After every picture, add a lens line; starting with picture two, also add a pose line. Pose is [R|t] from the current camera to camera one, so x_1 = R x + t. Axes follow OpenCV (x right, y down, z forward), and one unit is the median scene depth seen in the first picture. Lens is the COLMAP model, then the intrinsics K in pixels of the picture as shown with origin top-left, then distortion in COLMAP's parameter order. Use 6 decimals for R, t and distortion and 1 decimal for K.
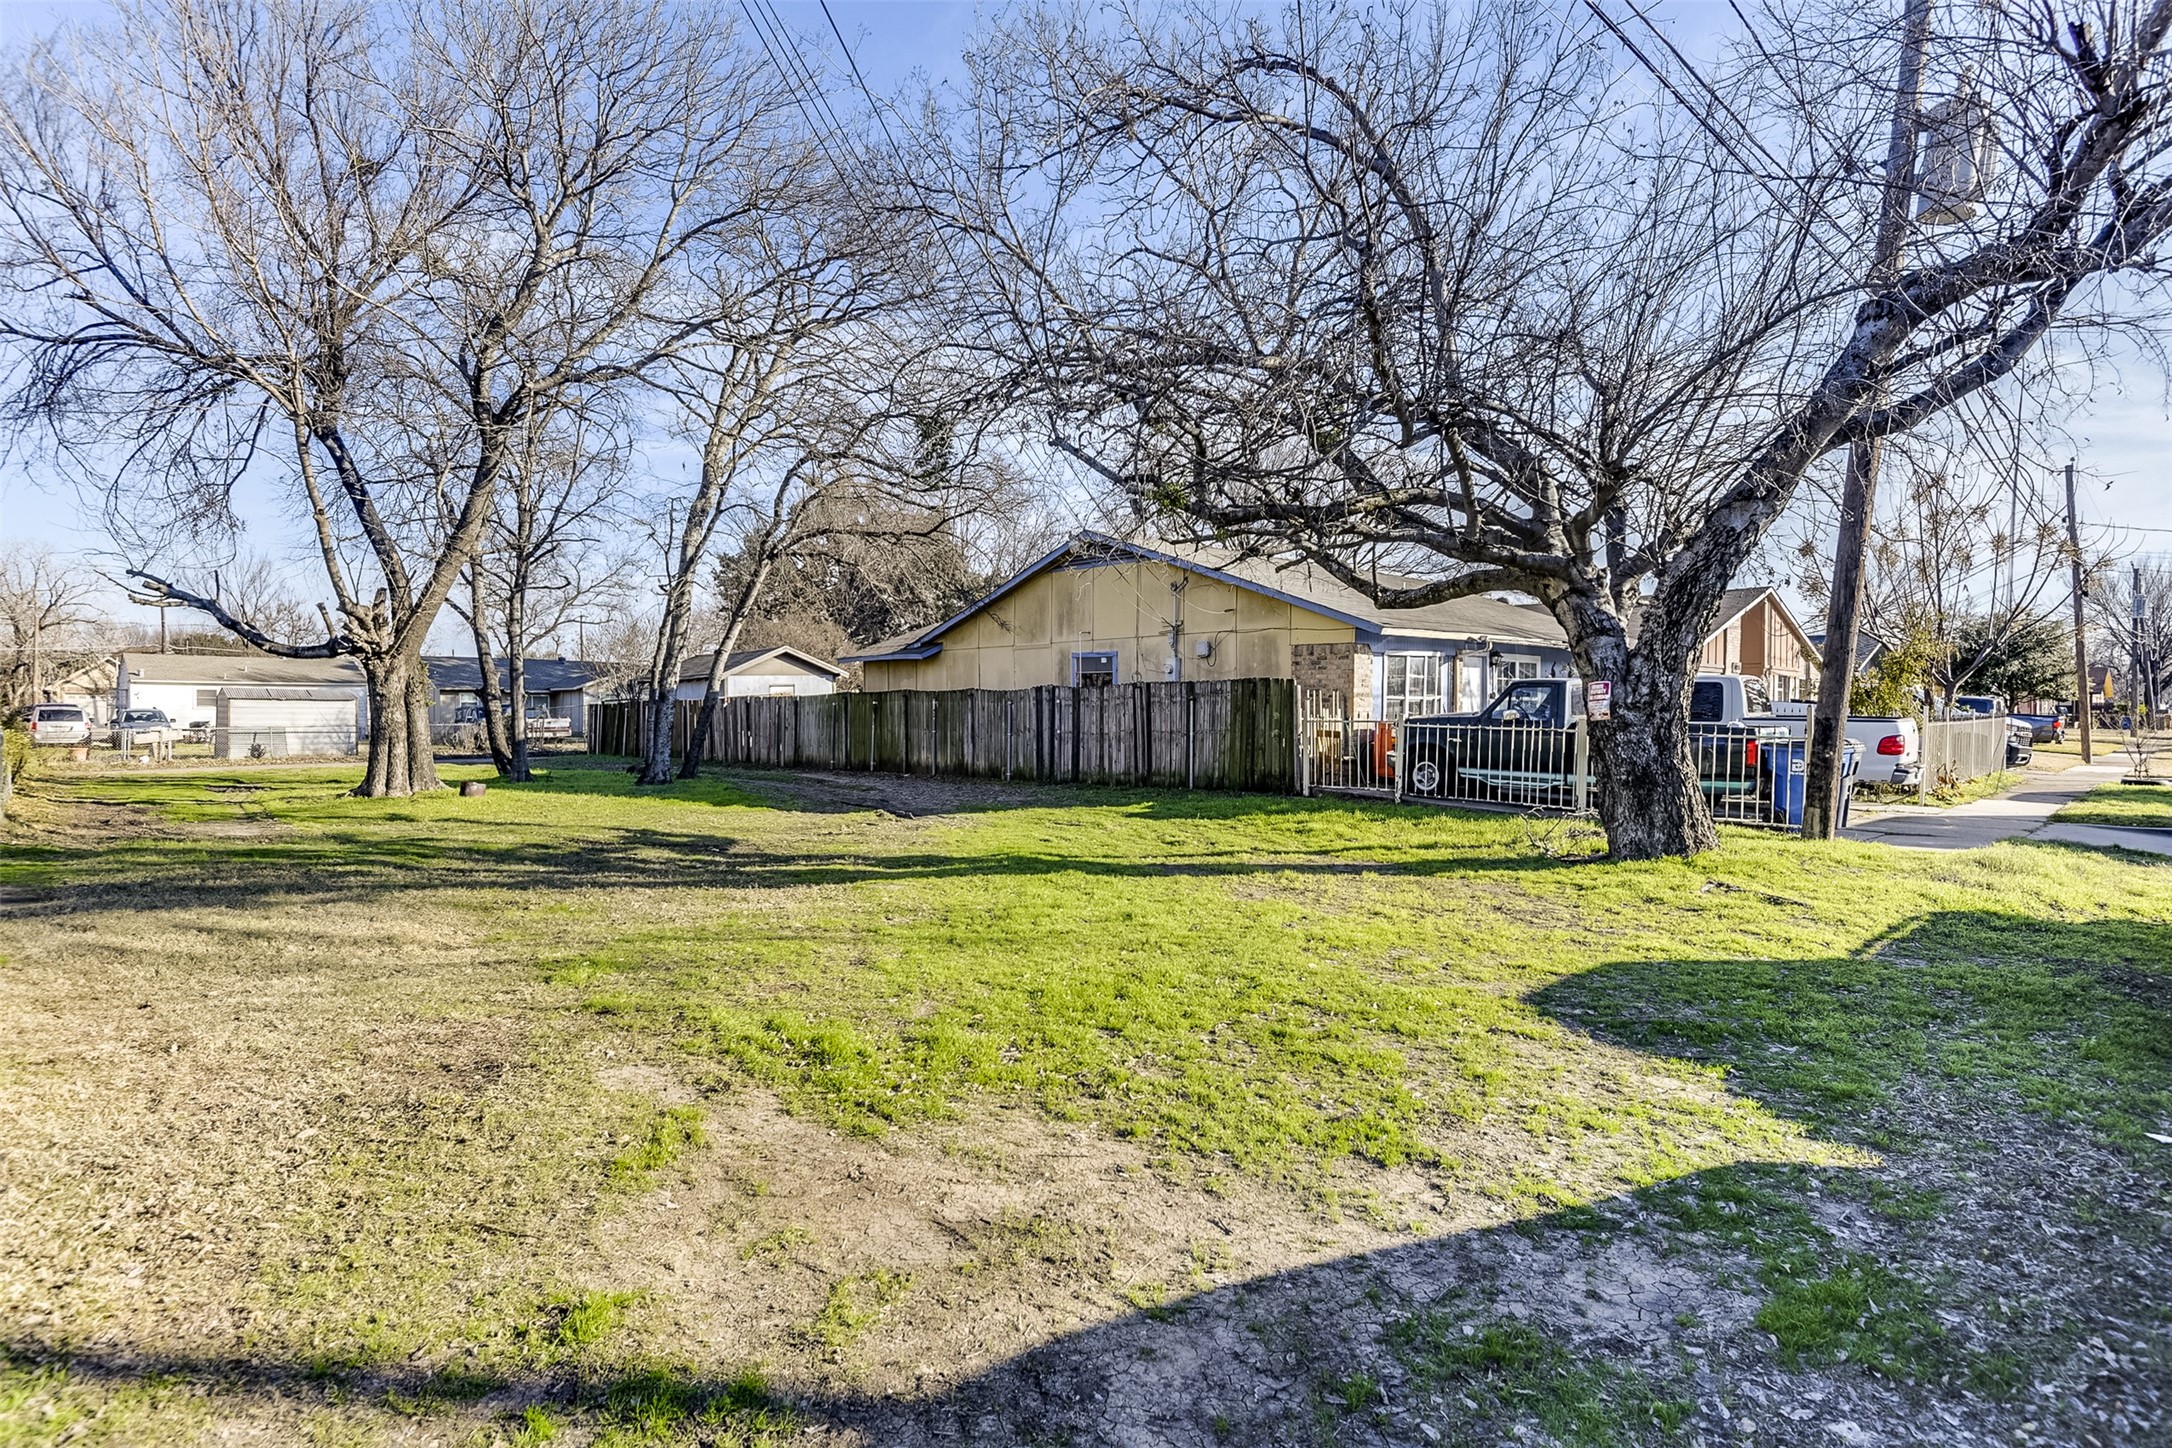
lens RADIAL K [[1187.2, 0, 1086.0], [0, 1187.2, 724.0], [0, 0, 1]] dist [-0.000427, -0.000175]
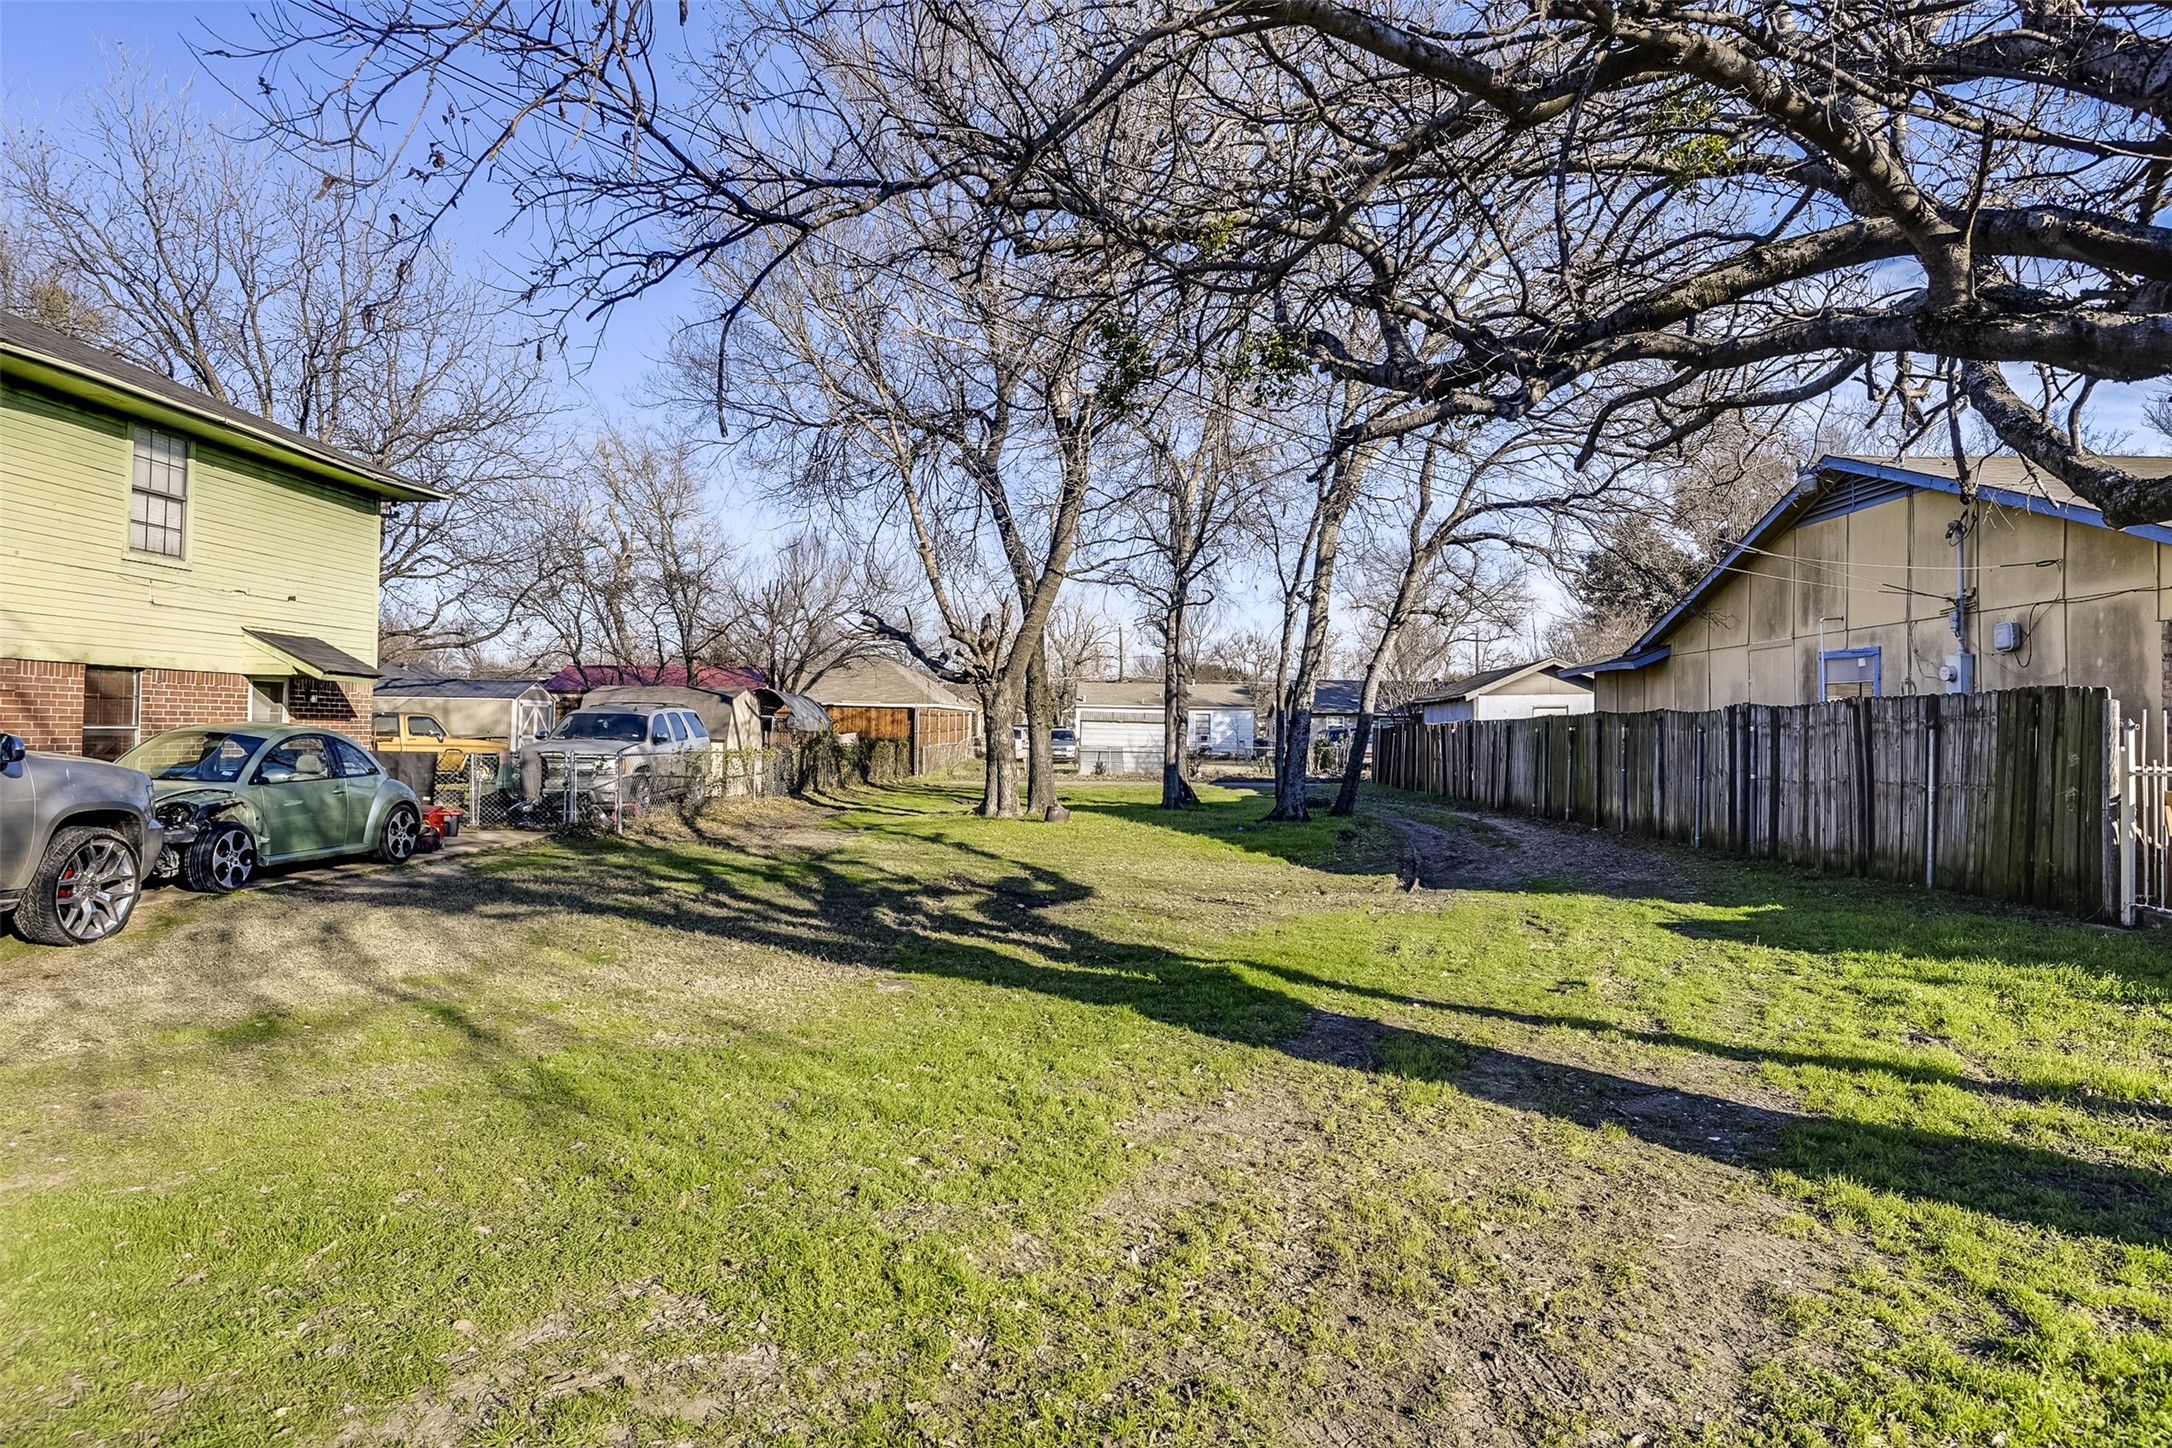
lens RADIAL K [[1256.8, 0, 1086.0], [0, 1256.8, 724.0], [0, 0, 1]] dist [-0.000053, -0.000233]
pose [[0.677779, 0.005058, -0.735248, 0.237651], [-0.020443, 0.999719, -0.011967, -0.006479], [0.734982, 0.023142, 0.677692, 0.286000]]
